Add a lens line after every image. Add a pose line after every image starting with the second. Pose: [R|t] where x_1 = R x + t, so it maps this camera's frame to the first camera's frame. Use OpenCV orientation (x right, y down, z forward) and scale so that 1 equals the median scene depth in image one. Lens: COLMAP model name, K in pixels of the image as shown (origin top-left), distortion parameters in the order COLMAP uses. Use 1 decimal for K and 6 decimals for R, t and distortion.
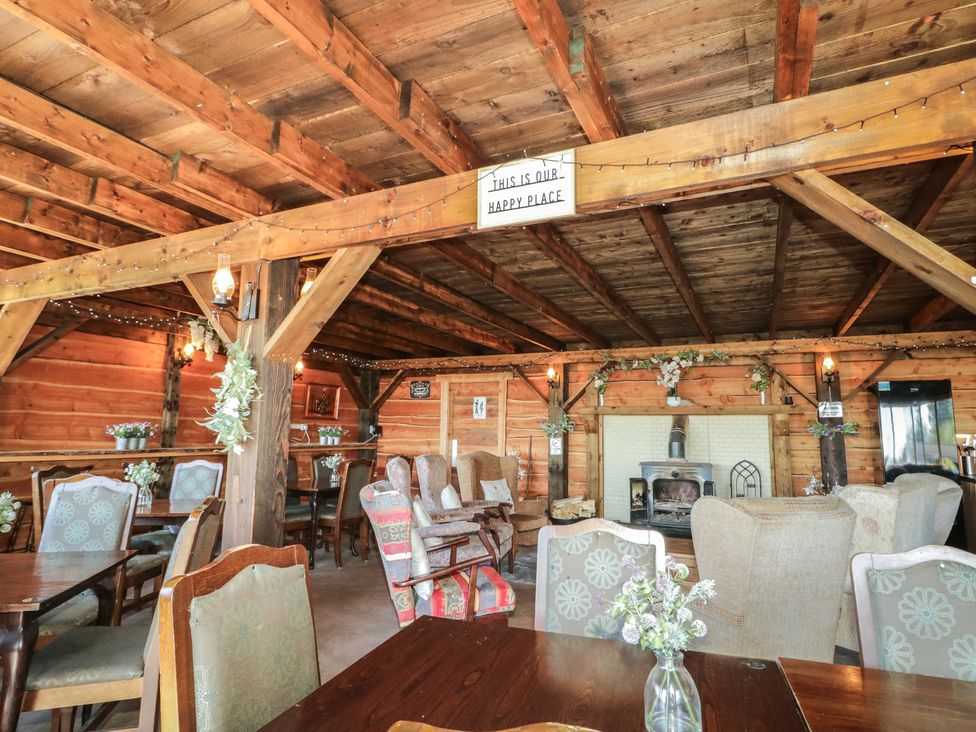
lens RADIAL K [[547.4, 0, 488.6], [0, 547.4, 365.3], [0, 0, 1]] dist [-0.003737, 0.003330]
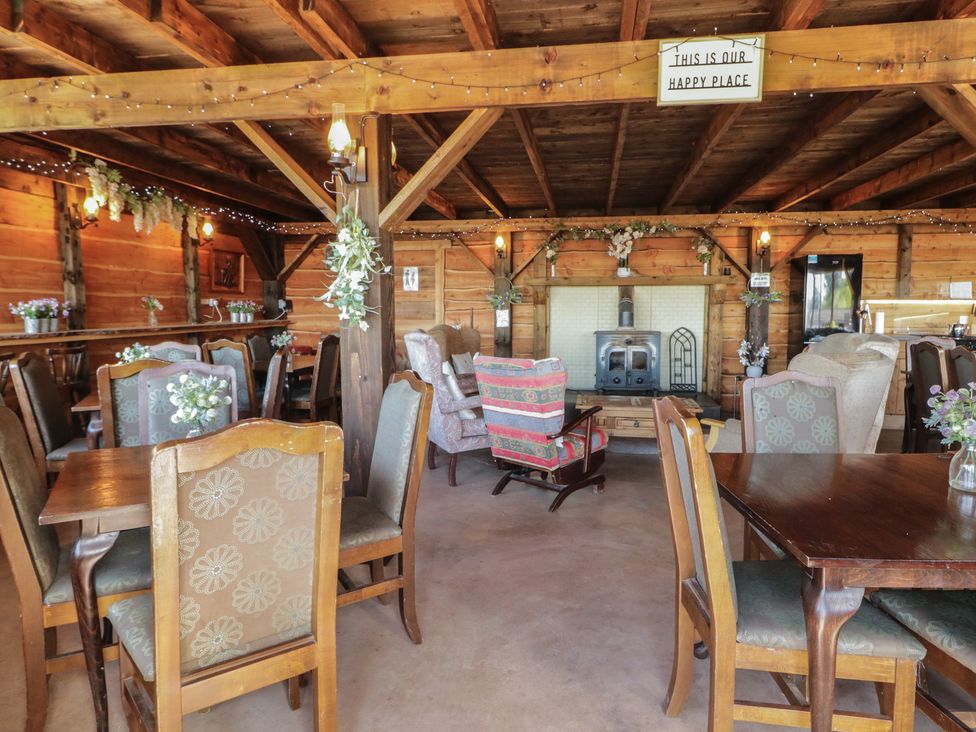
lens RADIAL K [[606.1, 0, 489.5], [0, 606.1, 364.6], [0, 0, 1]] dist [0.004629, -0.002868]
pose [[0.956994, -0.043246, 0.286868, -0.255657], [-0.020392, 0.976353, 0.215216, -0.004865], [-0.289391, -0.211810, 0.933482, -0.027199]]
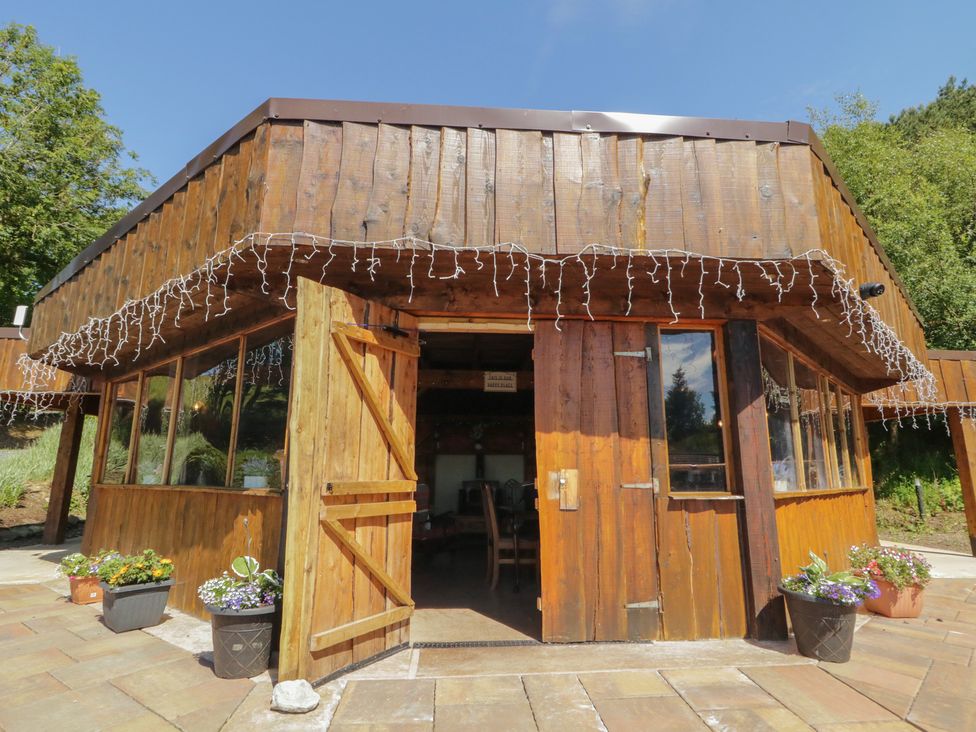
lens RADIAL K [[547.4, 0, 491.8], [0, 547.4, 366.7], [0, 0, 1]] dist [-0.003737, 0.003330]
pose [[0.867218, 0.082639, 0.491023, -0.572169], [-0.047250, 0.995339, -0.084064, -0.049955], [-0.495682, 0.049701, 0.867081, -0.642676]]
